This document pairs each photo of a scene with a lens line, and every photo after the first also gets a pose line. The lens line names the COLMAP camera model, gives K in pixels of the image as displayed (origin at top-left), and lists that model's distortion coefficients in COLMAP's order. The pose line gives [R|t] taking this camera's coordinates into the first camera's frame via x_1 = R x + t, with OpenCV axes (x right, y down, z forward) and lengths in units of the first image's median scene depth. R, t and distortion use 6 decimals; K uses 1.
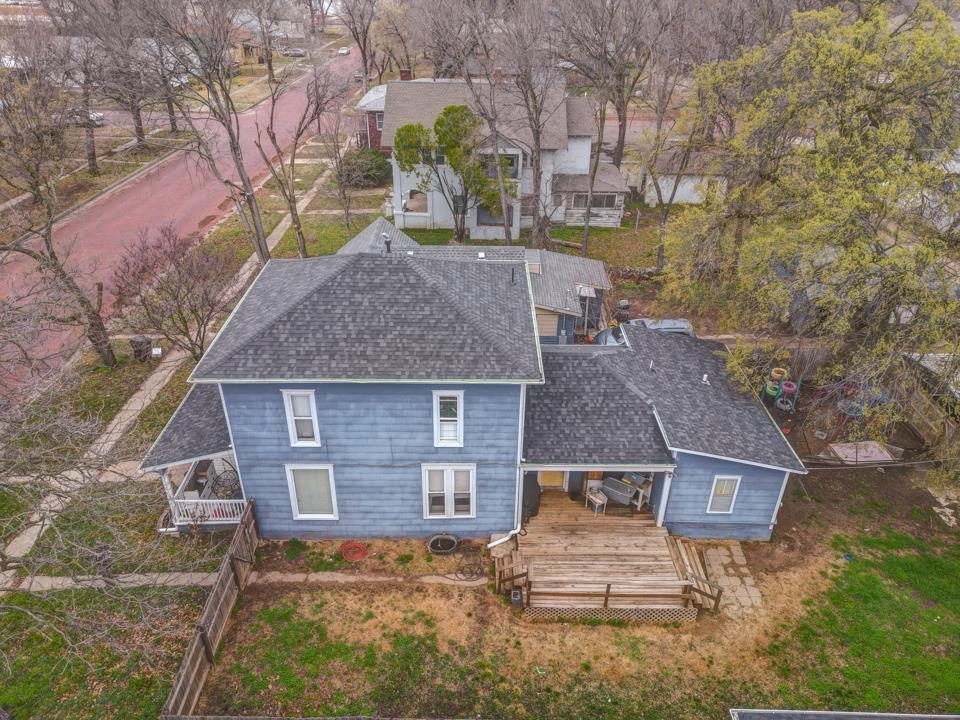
lens RADIAL K [[678.0, 0, 476.0], [0, 678.0, 360.7], [0, 0, 1]] dist [0.088941, -0.083559]
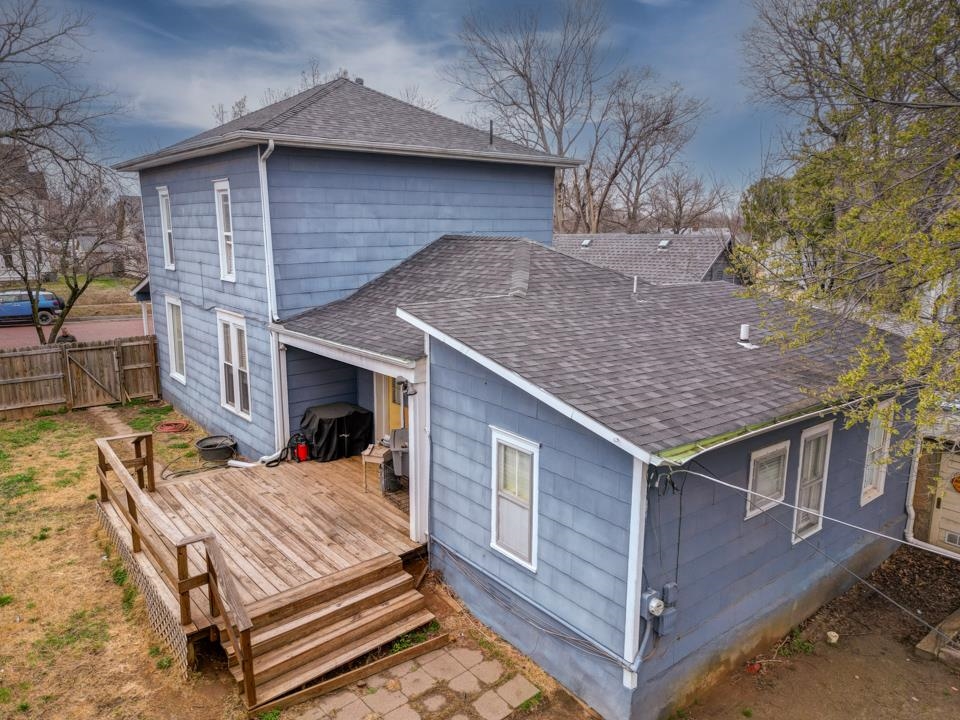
lens RADIAL K [[678.0, 0, 476.0], [0, 678.0, 360.7], [0, 0, 1]] dist [0.088941, -0.083559]
pose [[0.622703, 0.151064, -0.767738, 0.652899], [-0.405119, 0.901680, -0.151168, 0.200530], [0.669418, 0.405158, 0.622678, 0.752959]]
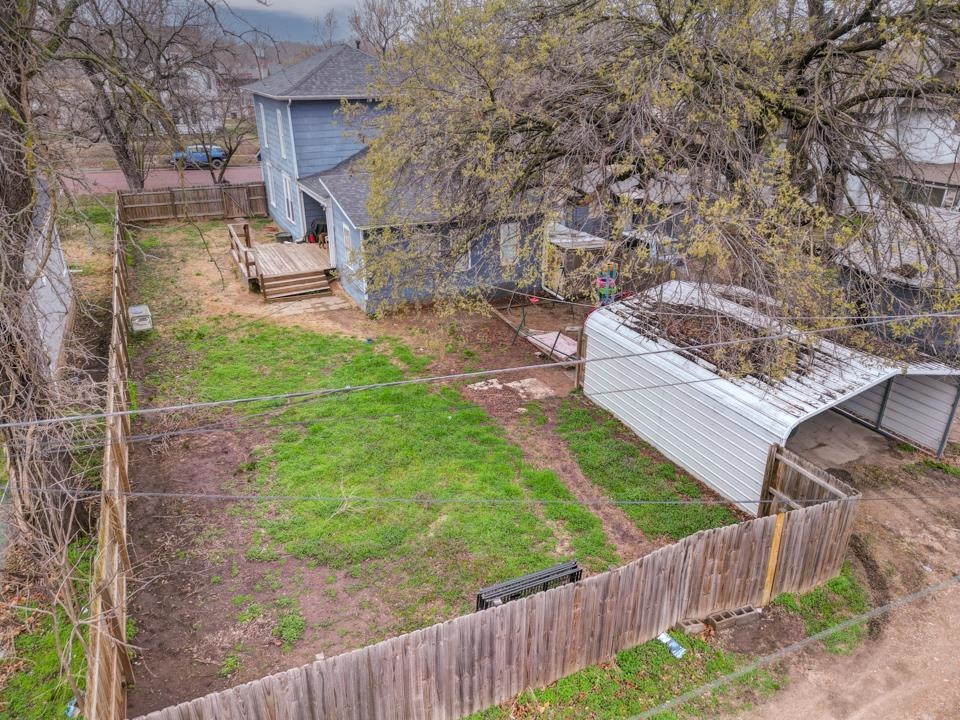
lens RADIAL K [[678.0, 0, 476.0], [0, 678.0, 360.7], [0, 0, 1]] dist [0.088941, -0.083559]
pose [[0.432696, 0.361384, -0.825939, 1.523470], [-0.465310, 0.874208, 0.138735, 0.109459], [0.772179, 0.324287, 0.546422, 0.633530]]
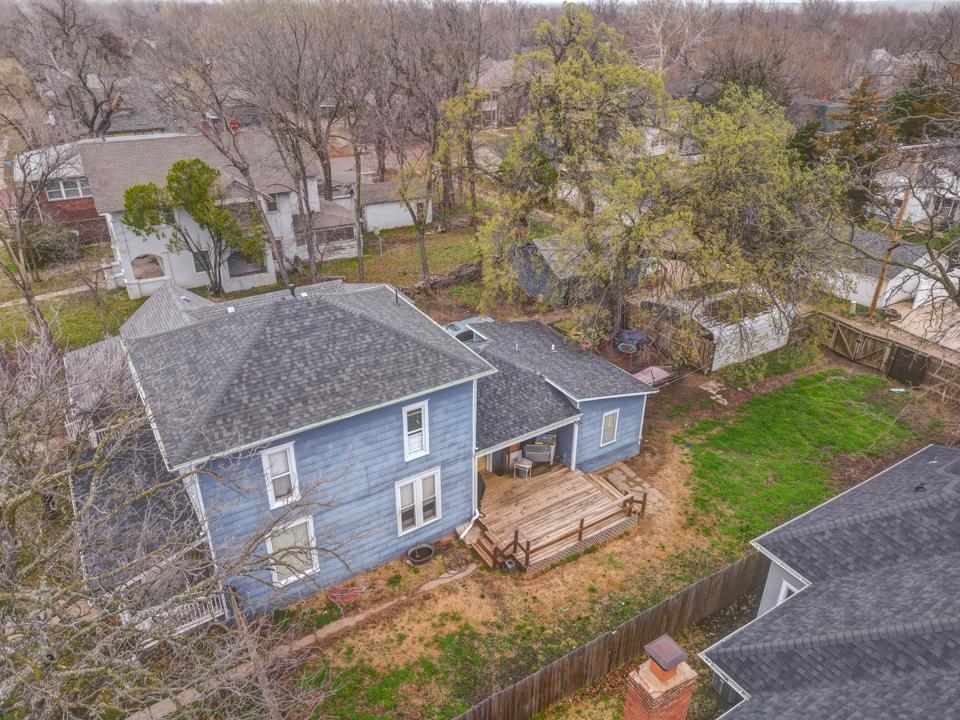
lens RADIAL K [[678.0, 0, 476.0], [0, 678.0, 360.7], [0, 0, 1]] dist [0.088941, -0.083559]
pose [[0.847613, -0.252004, 0.466954, -0.415245], [0.277051, 0.960729, 0.015579, -0.010845], [-0.452542, 0.116165, 0.884144, -0.006726]]
